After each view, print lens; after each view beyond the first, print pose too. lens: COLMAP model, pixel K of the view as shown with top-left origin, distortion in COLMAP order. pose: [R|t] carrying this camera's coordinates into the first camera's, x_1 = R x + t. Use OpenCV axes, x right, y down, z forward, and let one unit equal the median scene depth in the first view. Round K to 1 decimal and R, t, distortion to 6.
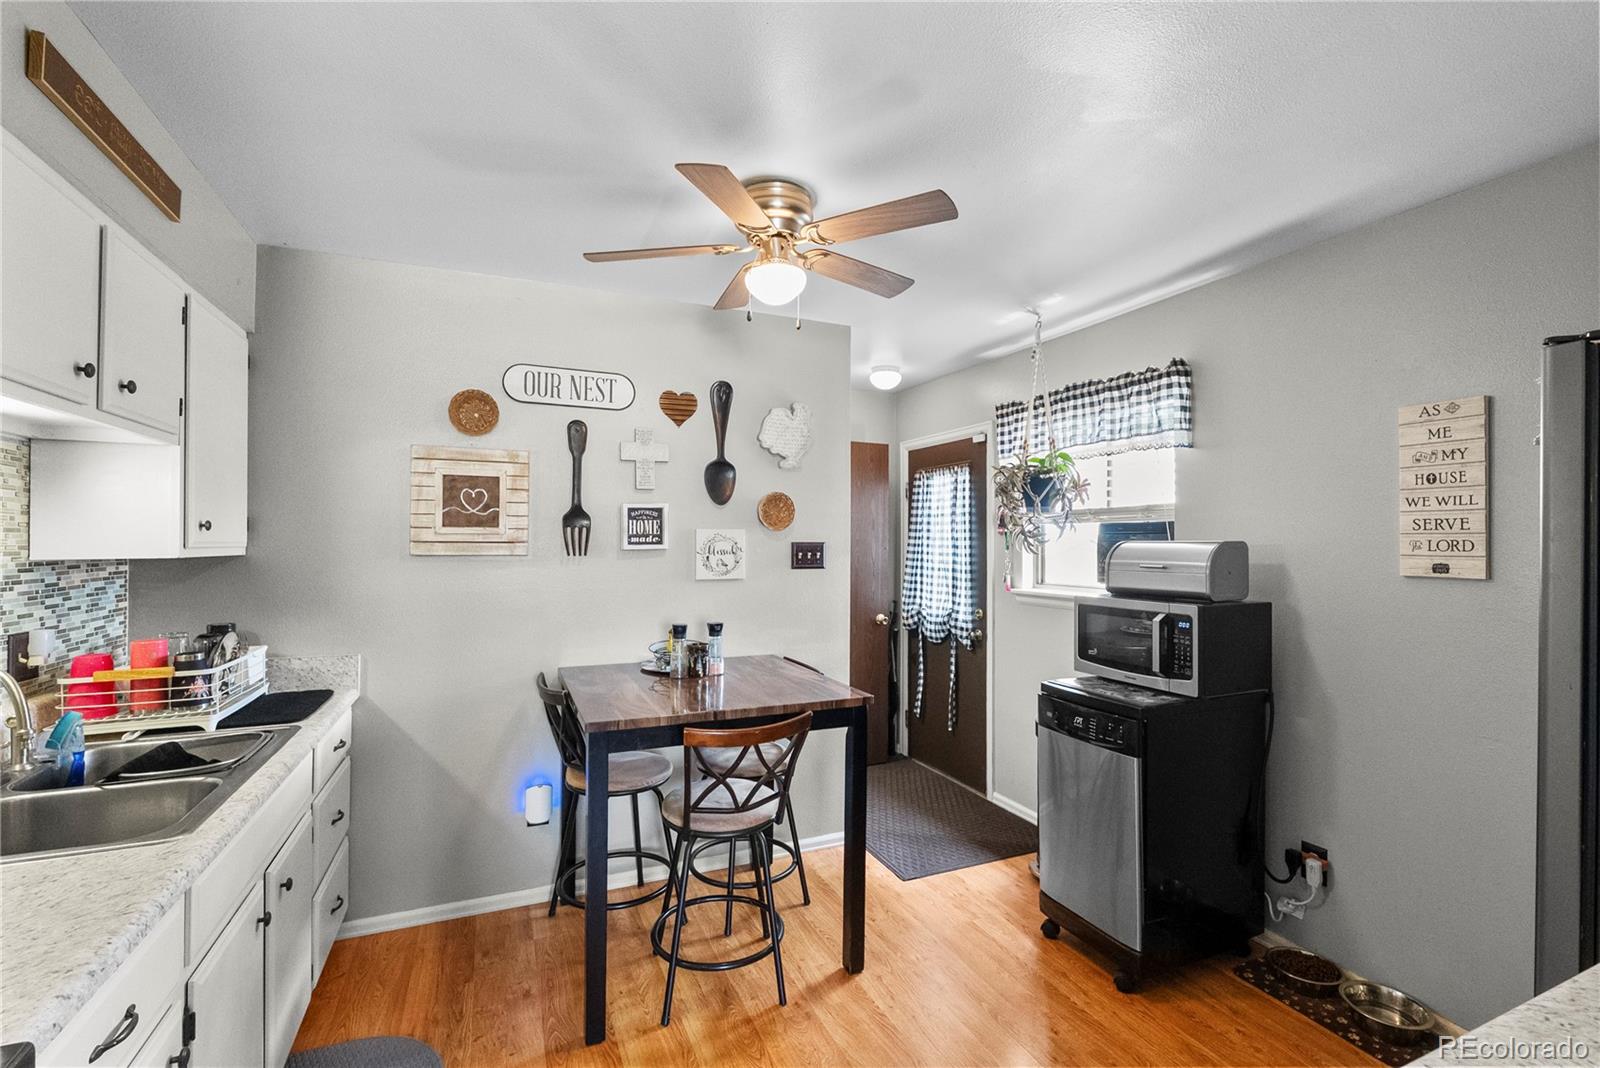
lens RADIAL K [[702.8, 0, 802.7], [0, 702.8, 530.5], [0, 0, 1]] dist [-0.007936, 0.000164]
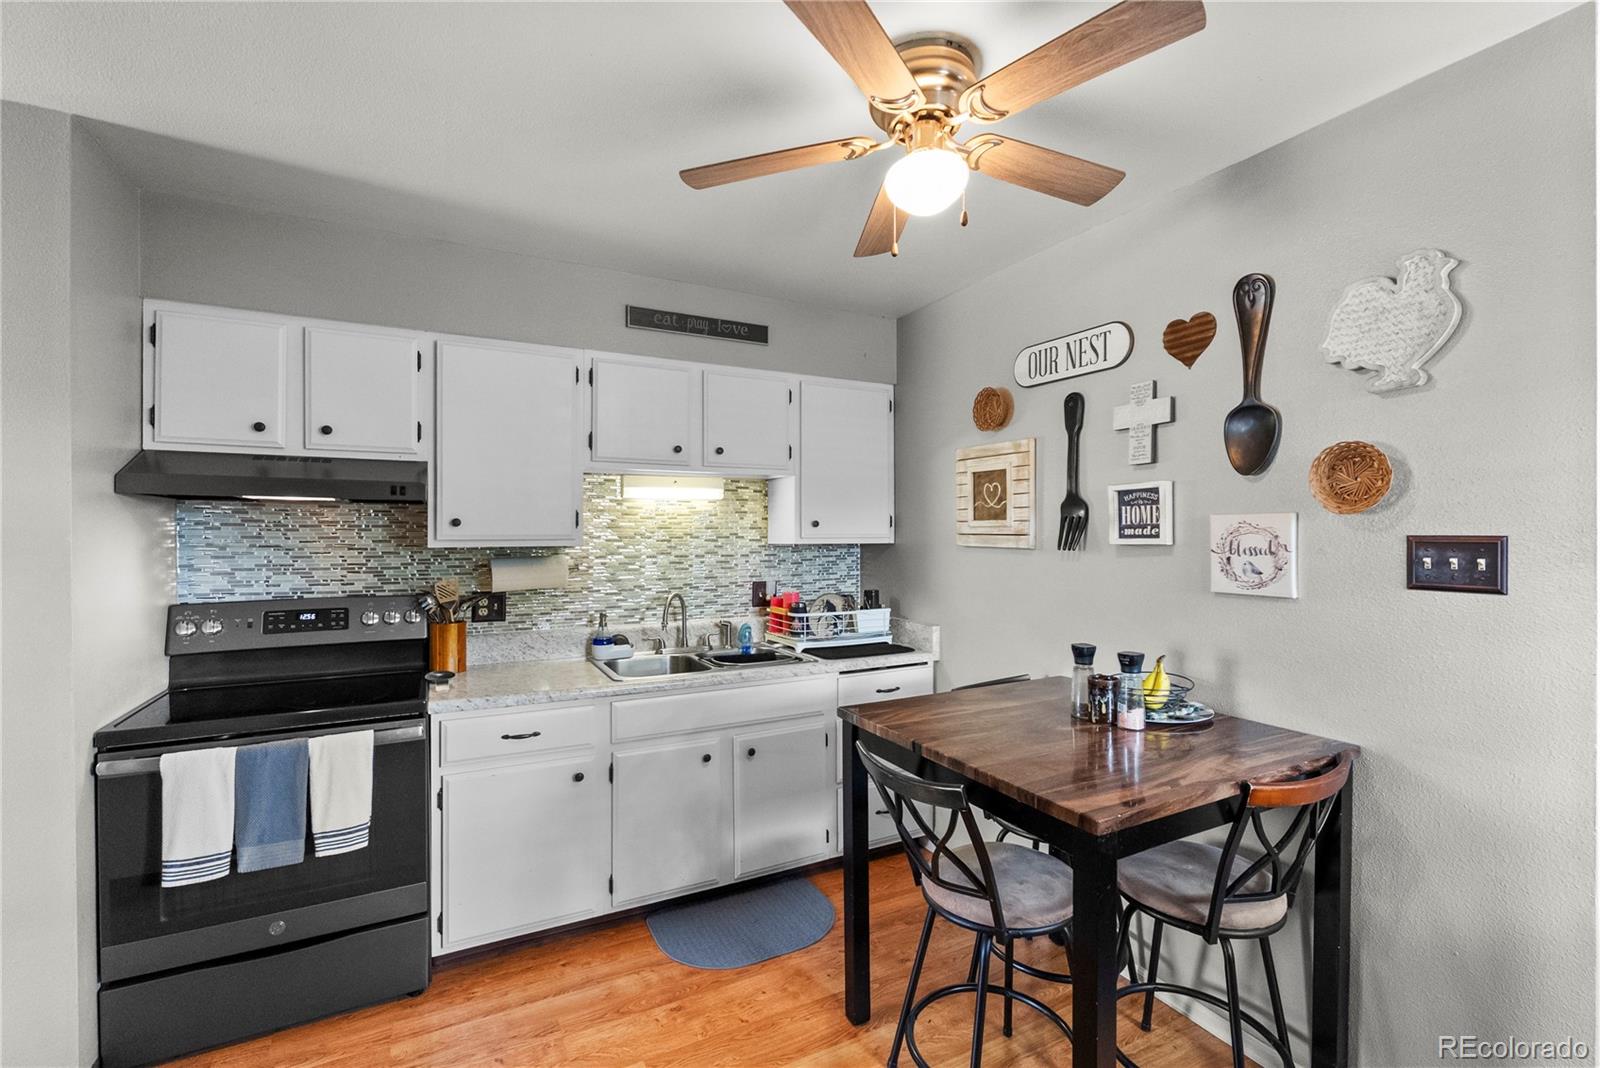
lens RADIAL K [[702.8, 0, 802.7], [0, 702.8, 530.5], [0, 0, 1]] dist [-0.007936, 0.000164]
pose [[0.070180, -0.004240, -0.997525, 0.529751], [0.016109, 0.999865, -0.003117, 0.009021], [0.997404, -0.015850, 0.070238, 0.629453]]
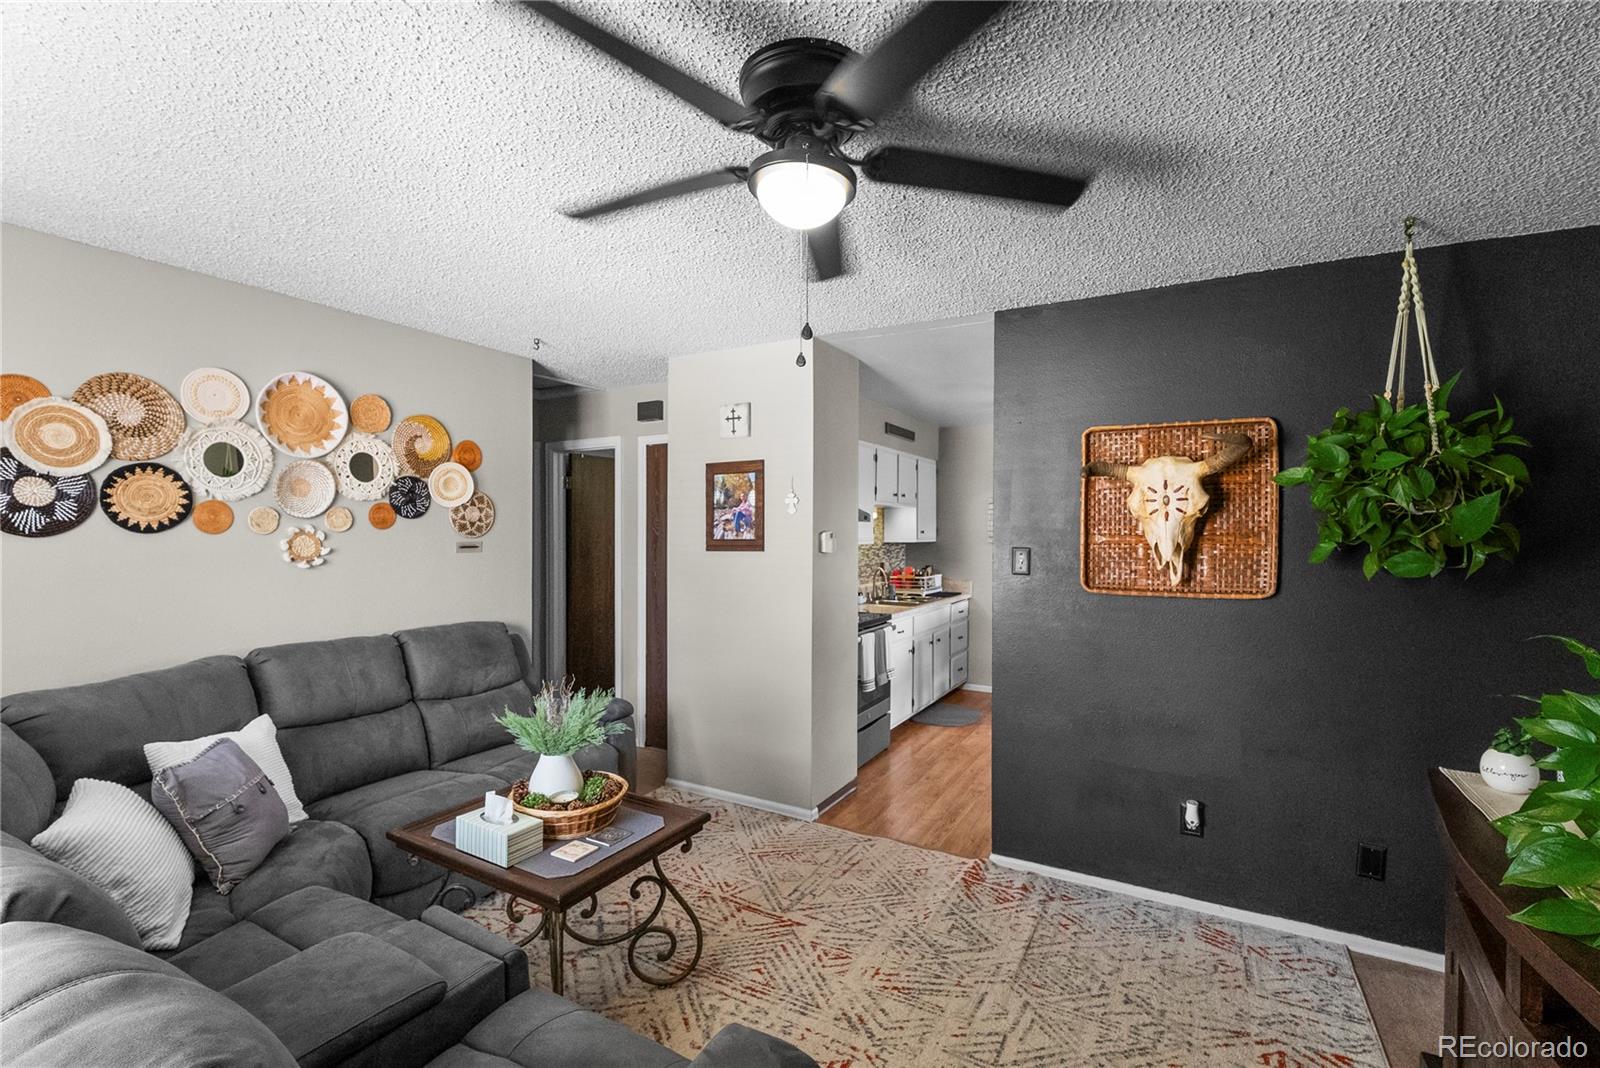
lens RADIAL K [[705.8, 0, 789.7], [0, 705.8, 536.0], [0, 0, 1]] dist [-0.011803, 0.000334]
pose [[0.594471, 0.007560, -0.804081, 0.968260], [0.008051, 0.999850, 0.015353, -0.031180], [0.804076, -0.015600, 0.594321, -0.987625]]
